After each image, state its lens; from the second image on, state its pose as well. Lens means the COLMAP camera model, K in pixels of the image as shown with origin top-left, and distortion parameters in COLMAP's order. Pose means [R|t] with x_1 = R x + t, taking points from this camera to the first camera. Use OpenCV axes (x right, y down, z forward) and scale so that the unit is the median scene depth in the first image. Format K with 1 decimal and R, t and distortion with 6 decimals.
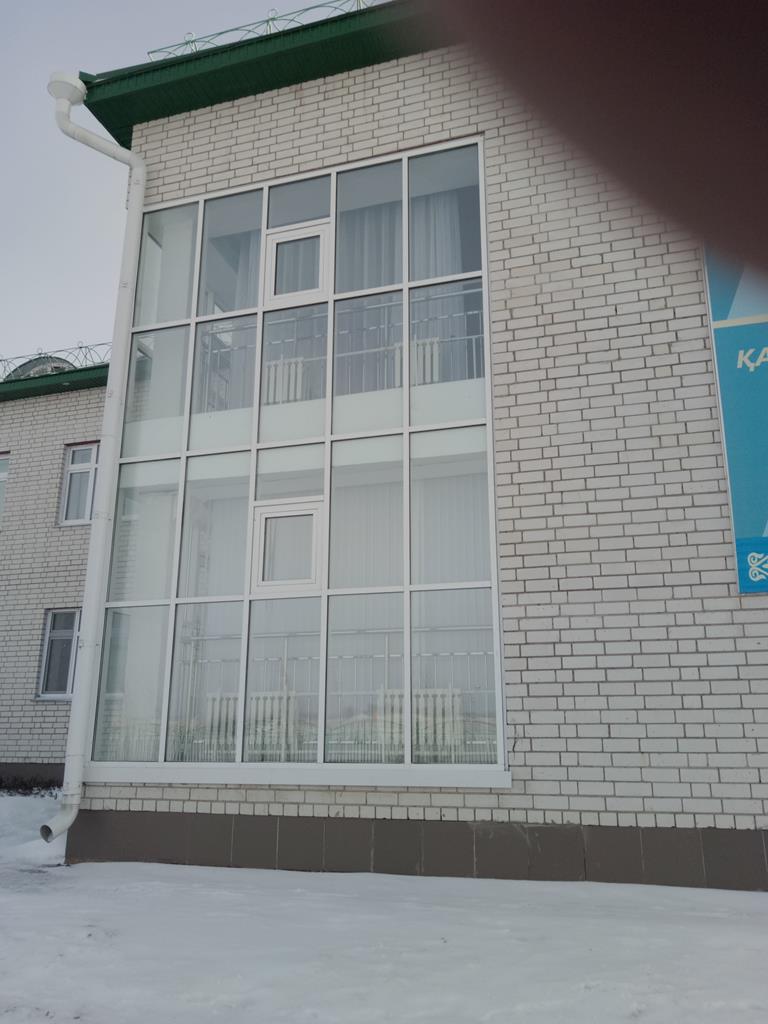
lens RADIAL K [[778.0, 0, 386.8], [0, 778.0, 498.1], [0, 0, 1]] dist [0.005795, -0.012578]
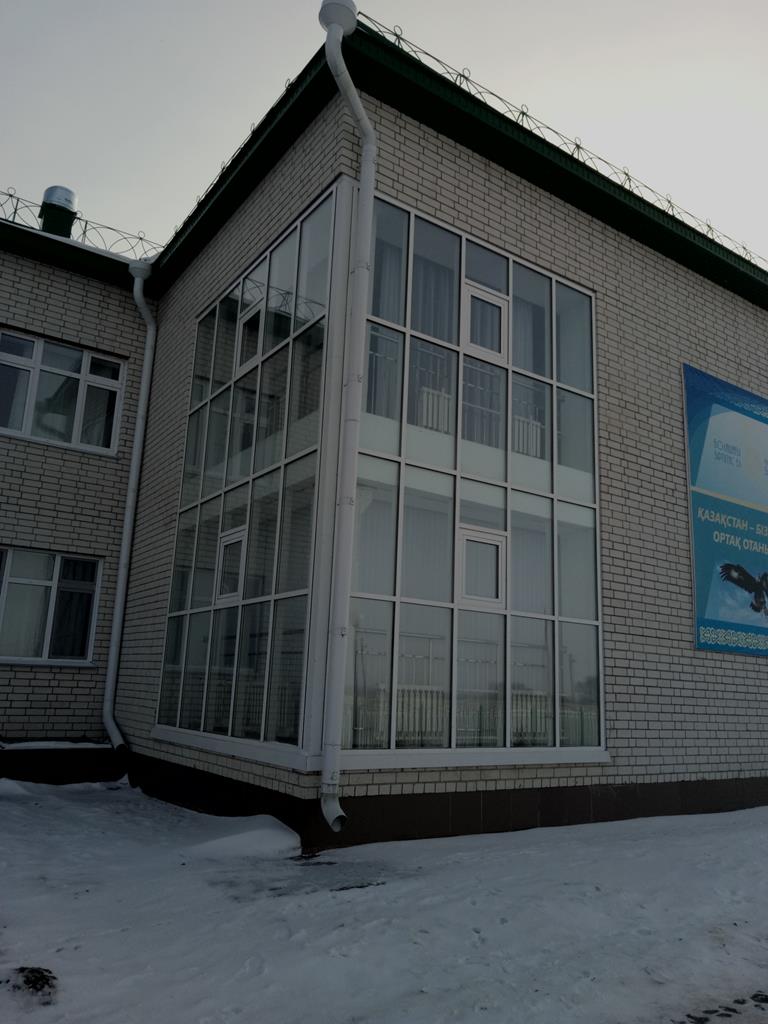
lens RADIAL K [[778.0, 0, 408.0], [0, 778.0, 521.3], [0, 0, 1]] dist [0.005795, -0.012578]
pose [[0.617252, 0.206126, 0.759284, -1.200978], [-0.242343, 0.967959, -0.065766, 0.105887], [-0.748512, -0.143413, 0.647428, 0.351900]]
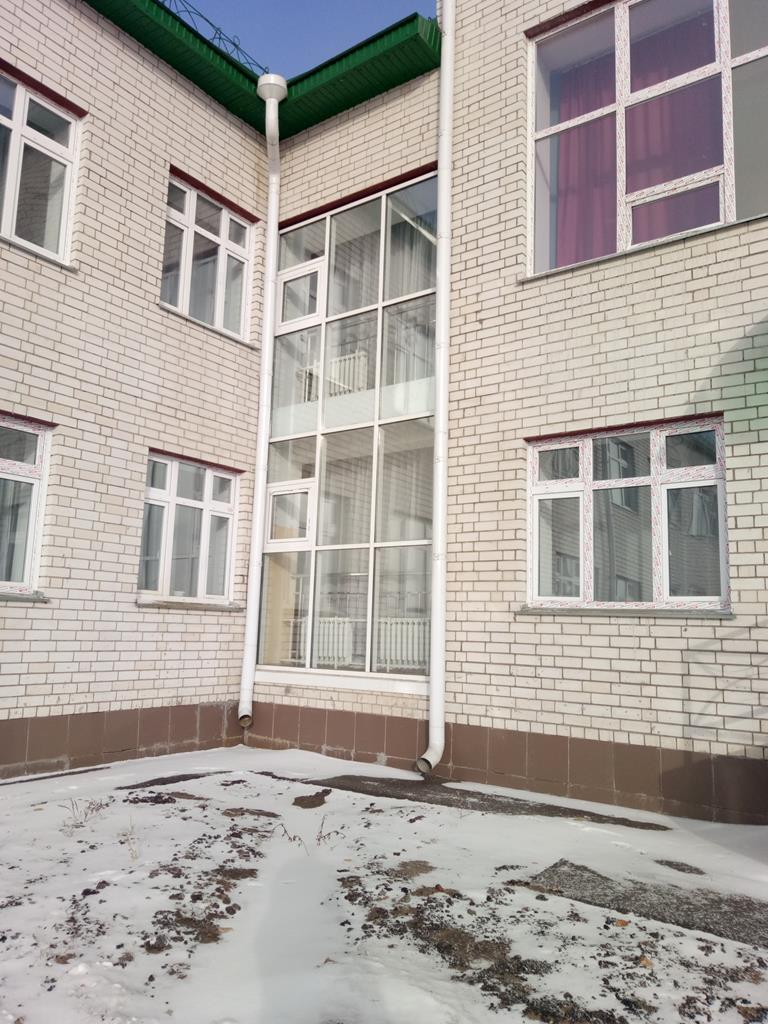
lens RADIAL K [[778.0, 0, 391.4], [0, 778.0, 510.9], [0, 0, 1]] dist [0.005795, -0.012578]
pose [[0.940276, -0.005213, -0.340373, 0.557488], [0.042343, 0.993909, 0.101749, -0.083902], [0.337769, -0.110084, 0.934769, -0.242570]]
